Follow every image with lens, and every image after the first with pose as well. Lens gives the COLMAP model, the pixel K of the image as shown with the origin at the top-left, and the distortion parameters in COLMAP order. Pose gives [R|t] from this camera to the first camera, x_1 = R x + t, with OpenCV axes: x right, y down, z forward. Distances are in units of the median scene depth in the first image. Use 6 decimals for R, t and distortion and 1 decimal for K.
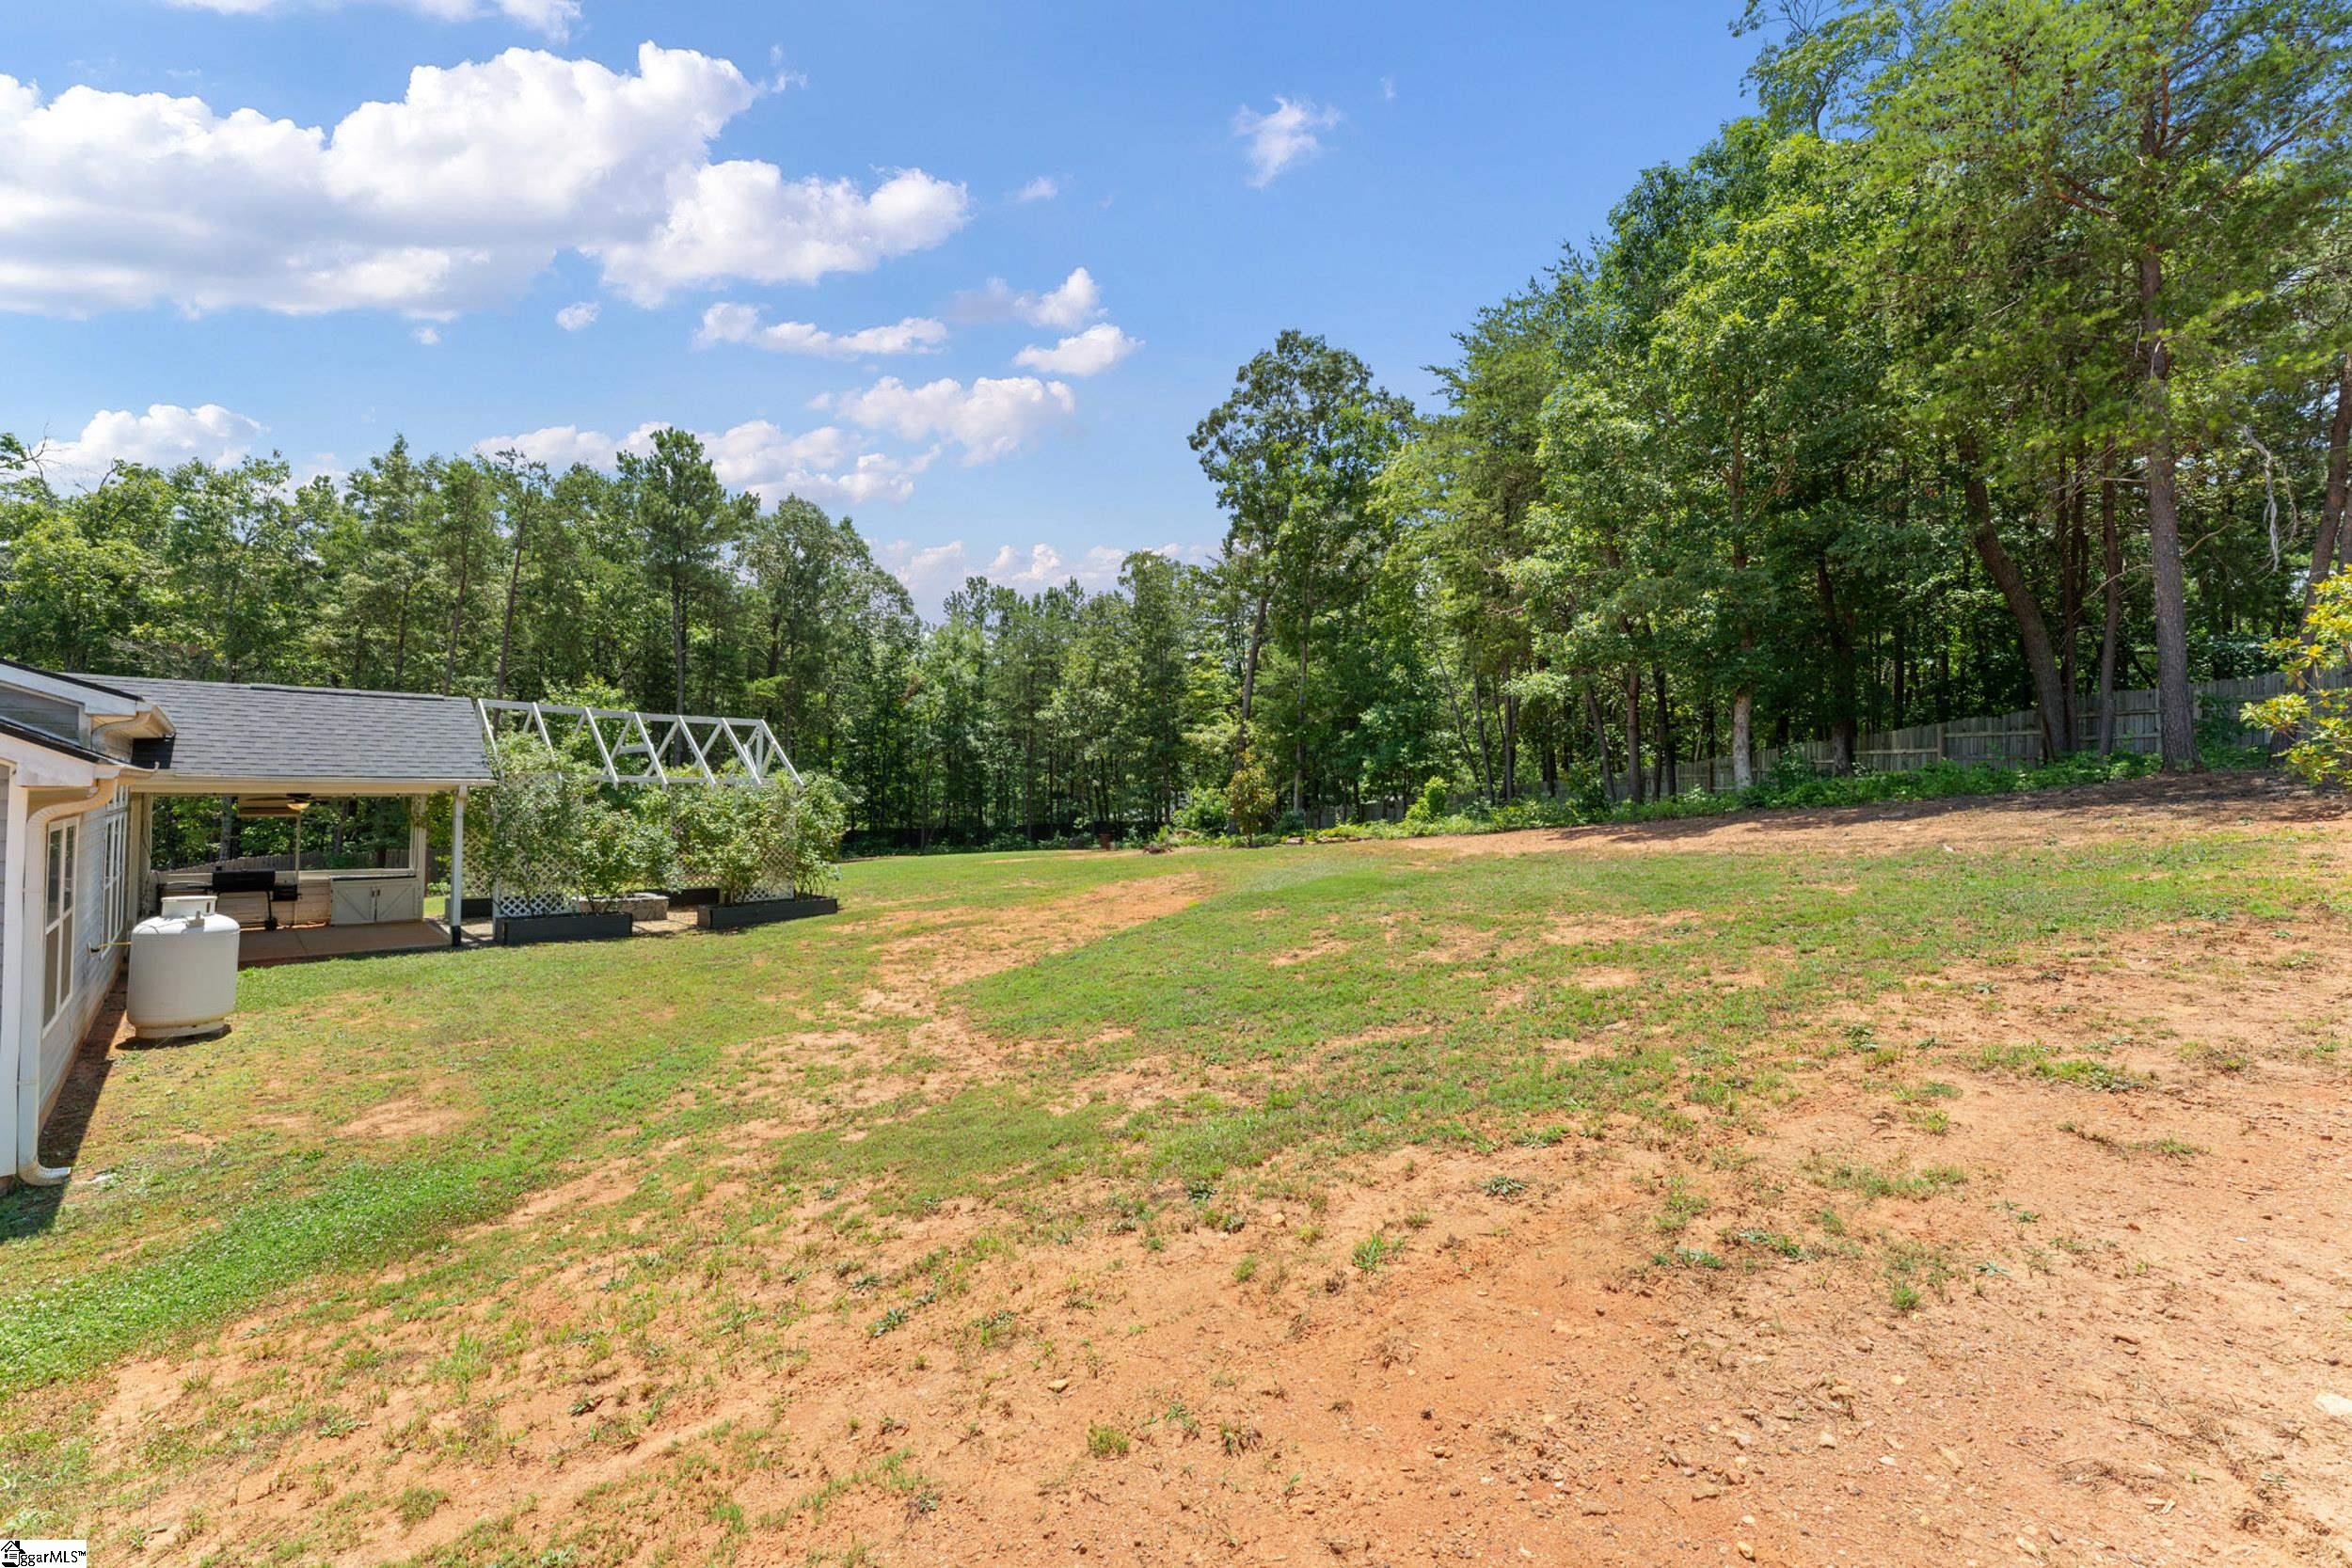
lens RADIAL K [[950.1, 0, 1166.4], [0, 950.1, 787.8], [0, 0, 1]] dist [0.003654, 0.000591]
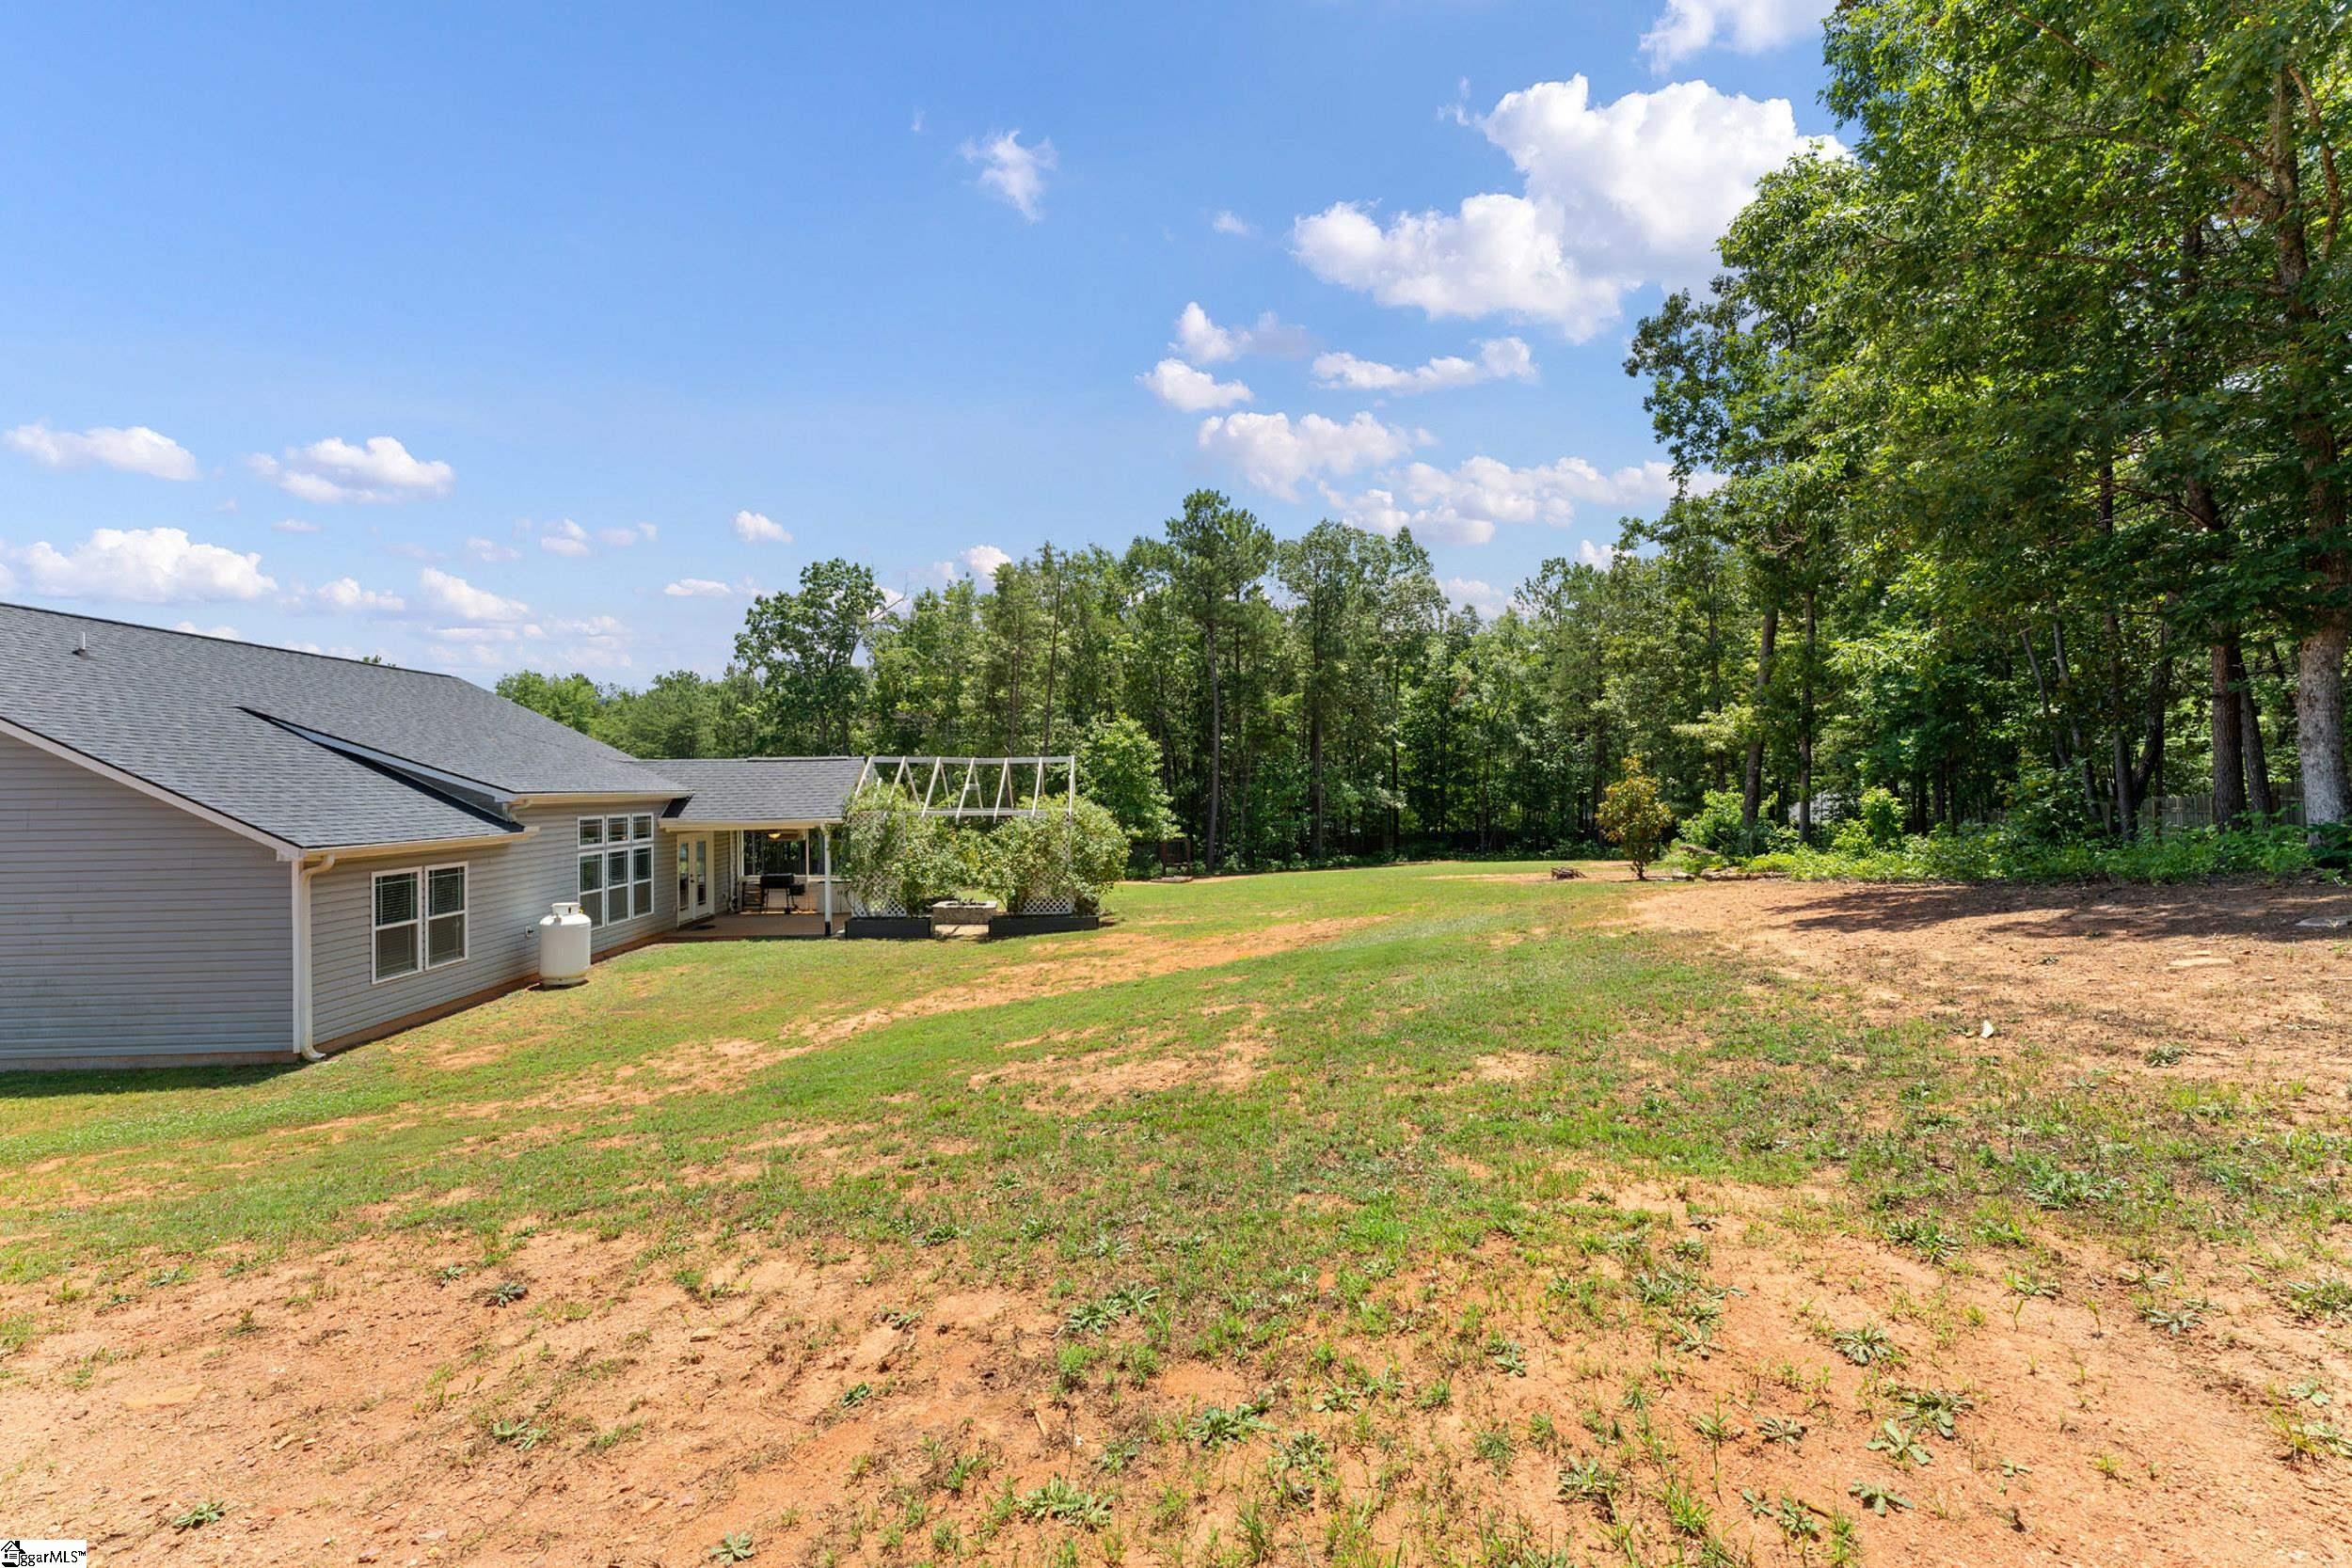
lens RADIAL K [[950.1, 0, 1168.9], [0, 950.1, 785.0], [0, 0, 1]] dist [0.003654, 0.000591]
pose [[0.739014, -0.021837, -0.673336, 0.254328], [0.026824, 0.999636, -0.002979, -0.017467], [0.673156, -0.015860, 0.739330, 0.127576]]
